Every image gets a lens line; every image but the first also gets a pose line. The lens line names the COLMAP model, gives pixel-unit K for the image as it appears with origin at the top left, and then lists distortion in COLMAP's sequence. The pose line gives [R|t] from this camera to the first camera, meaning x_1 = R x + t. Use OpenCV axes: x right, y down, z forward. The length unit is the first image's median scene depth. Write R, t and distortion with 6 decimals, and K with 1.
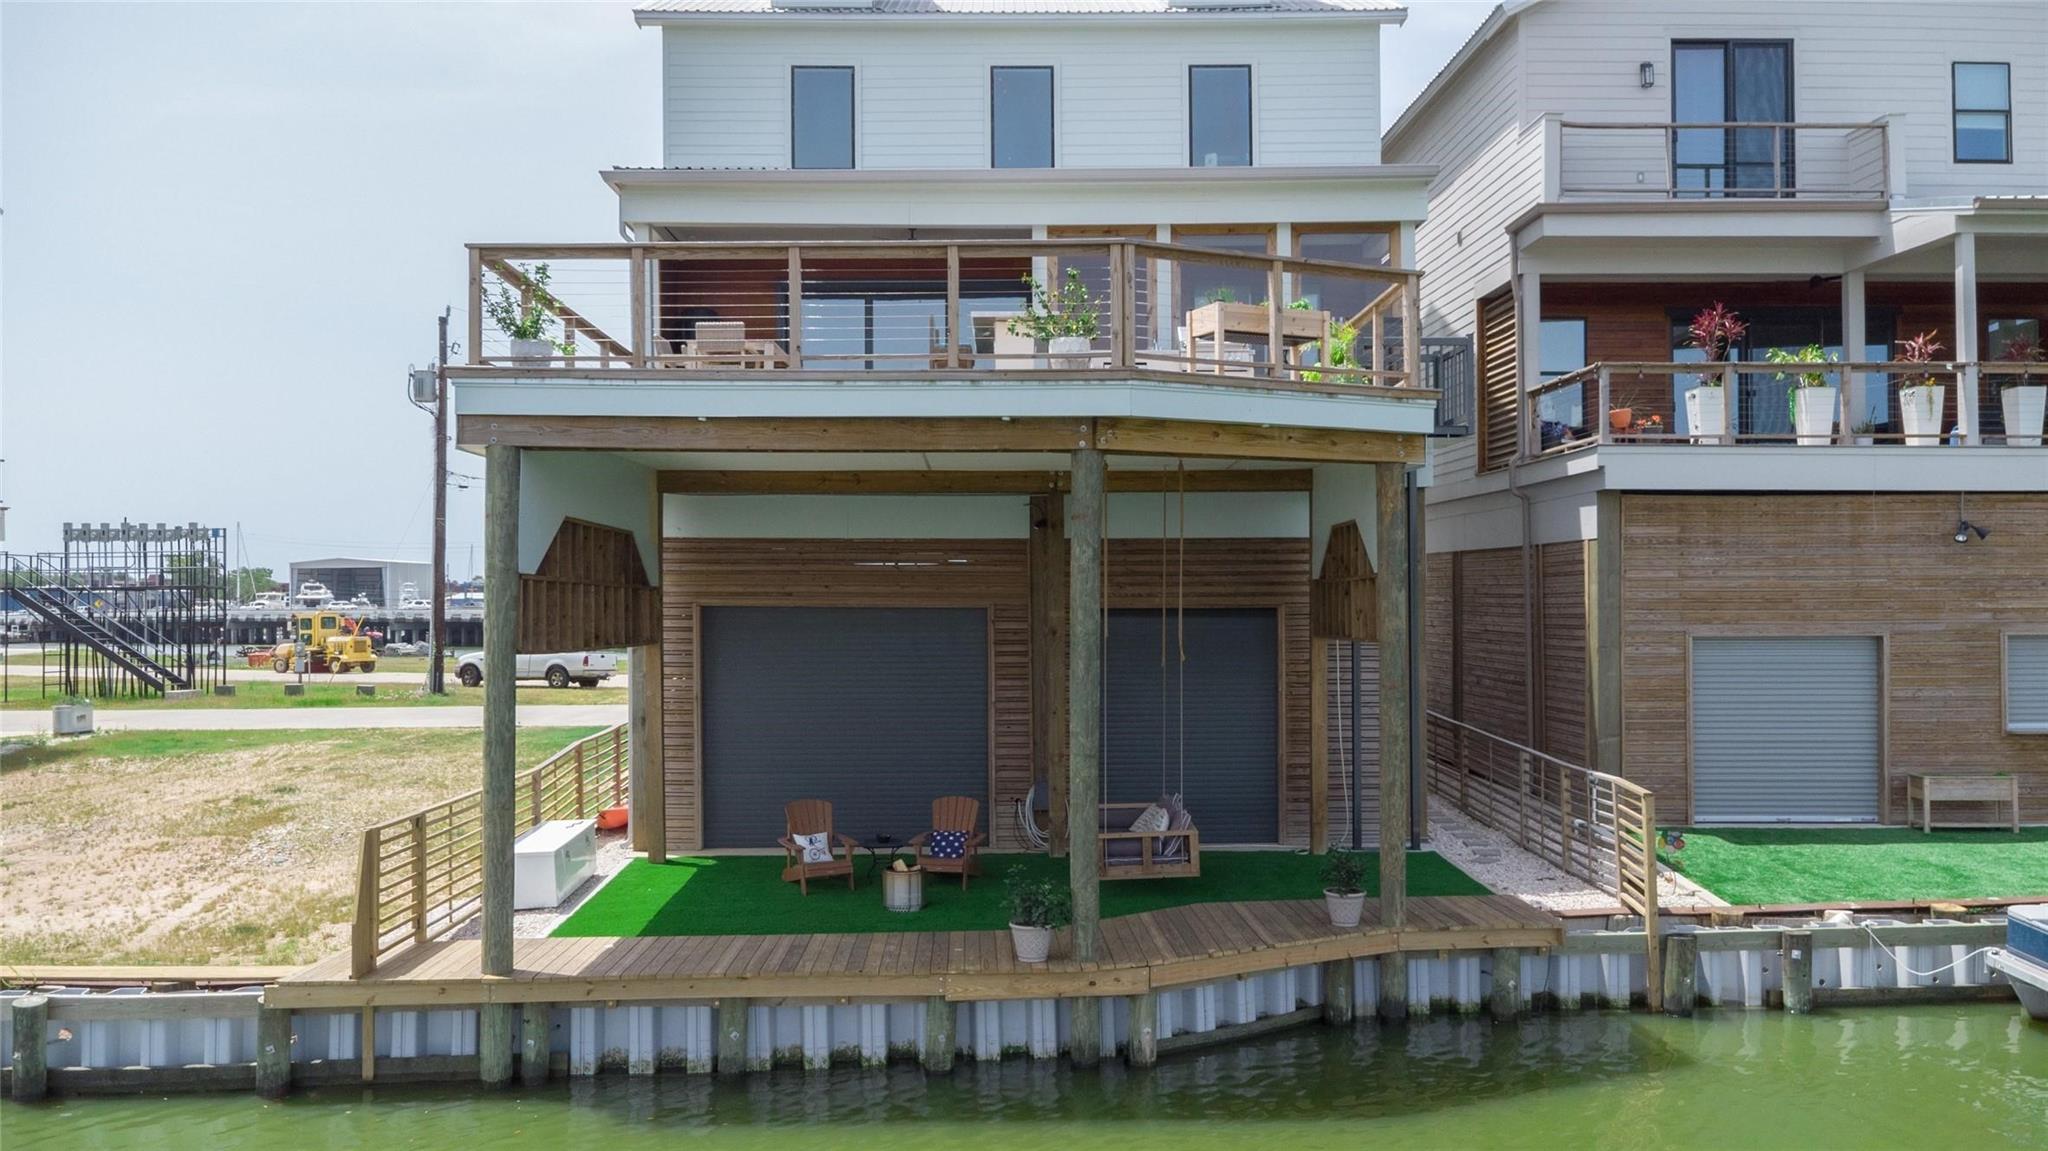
lens RADIAL K [[1539.3, 0, 1024.0], [0, 1539.3, 575.5], [0, 0, 1]] dist [0.007817, -0.001919]
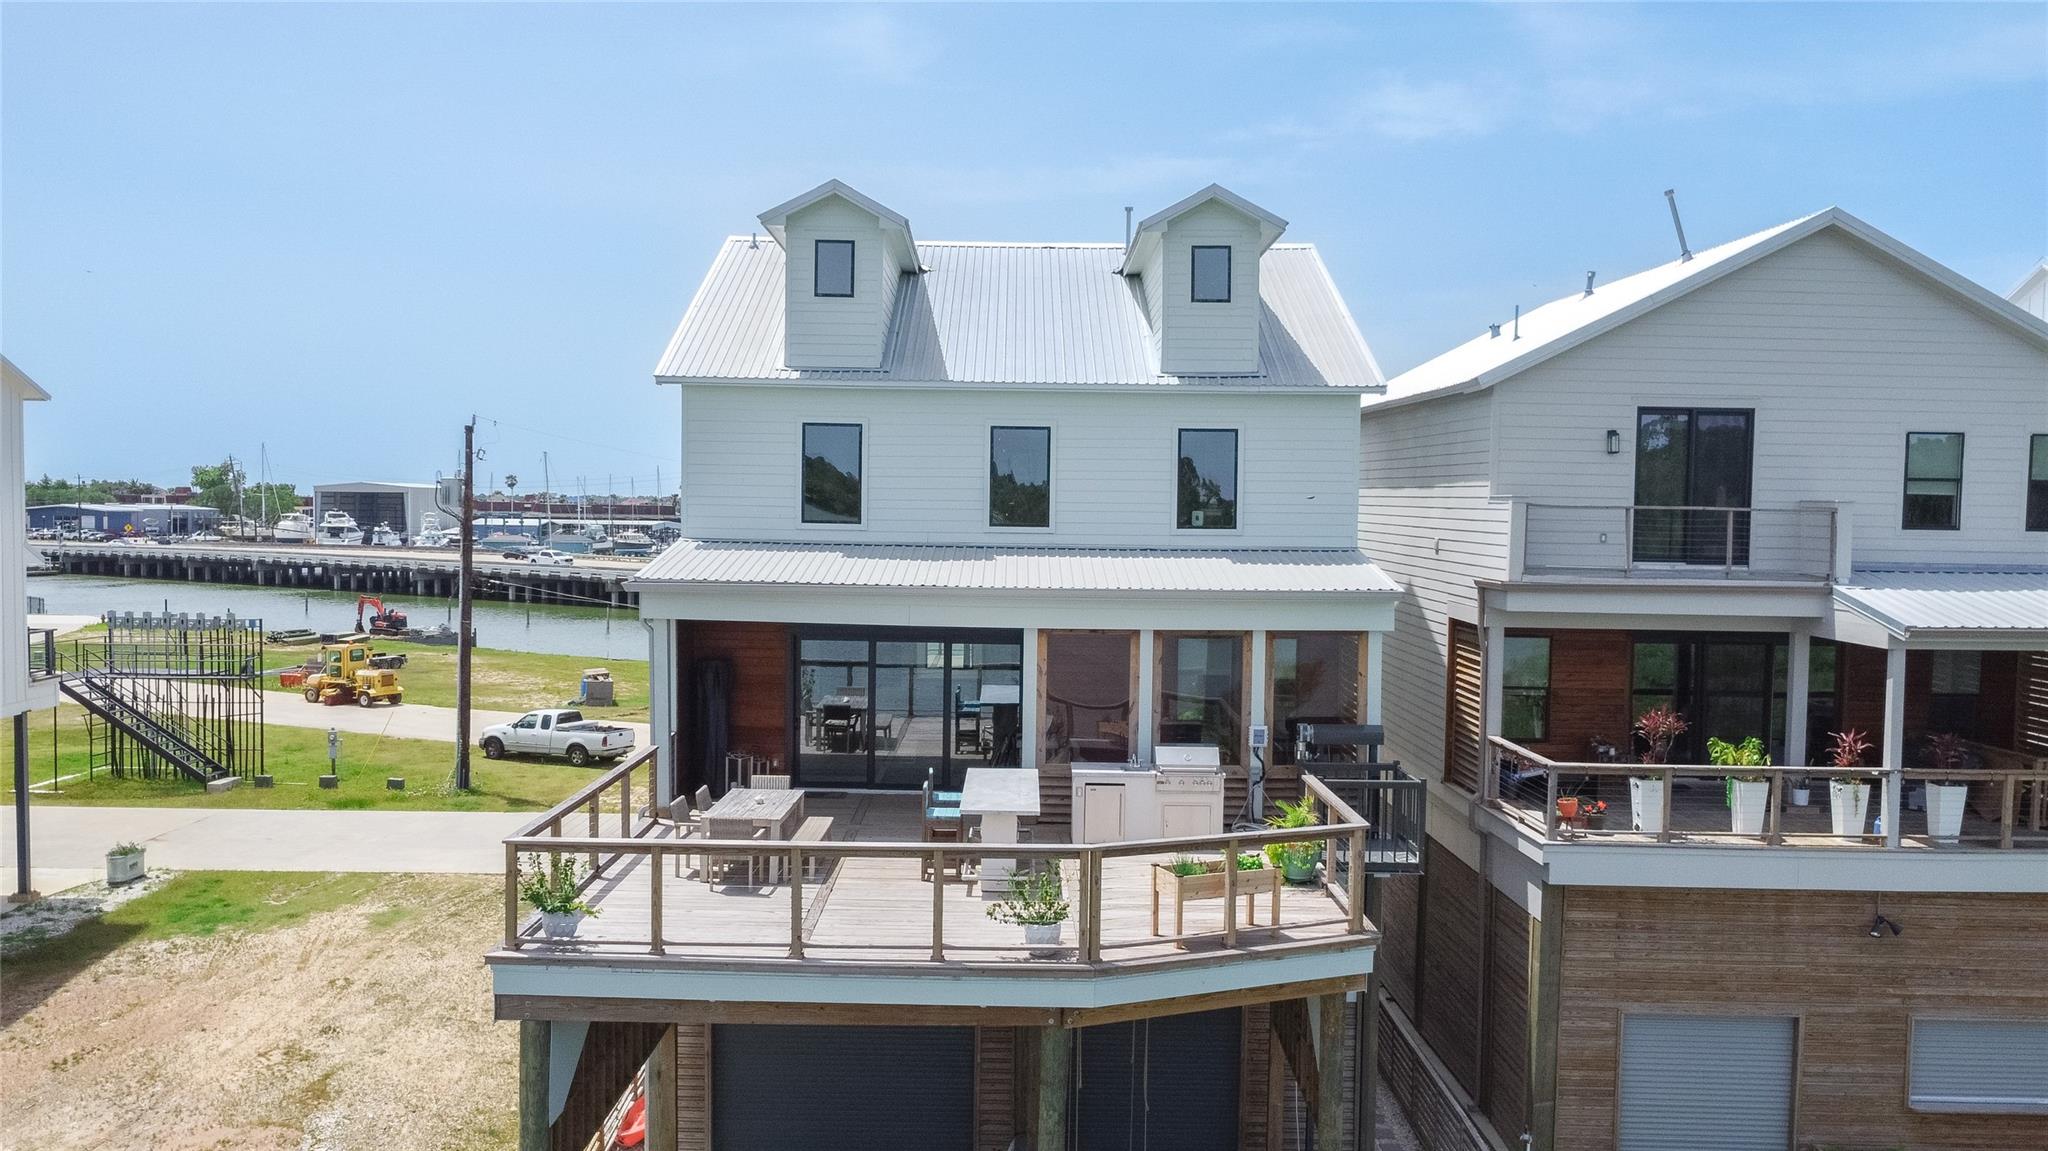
lens RADIAL K [[1534.1, 0, 1024.0], [0, 1534.1, 575.5], [0, 0, 1]] dist [-0.003017, -0.001455]
pose [[0.999719, 0.021880, -0.009072, 0.014408], [-0.021292, 0.997940, 0.060514, -0.330074], [0.010378, -0.060304, 0.998126, -0.064149]]
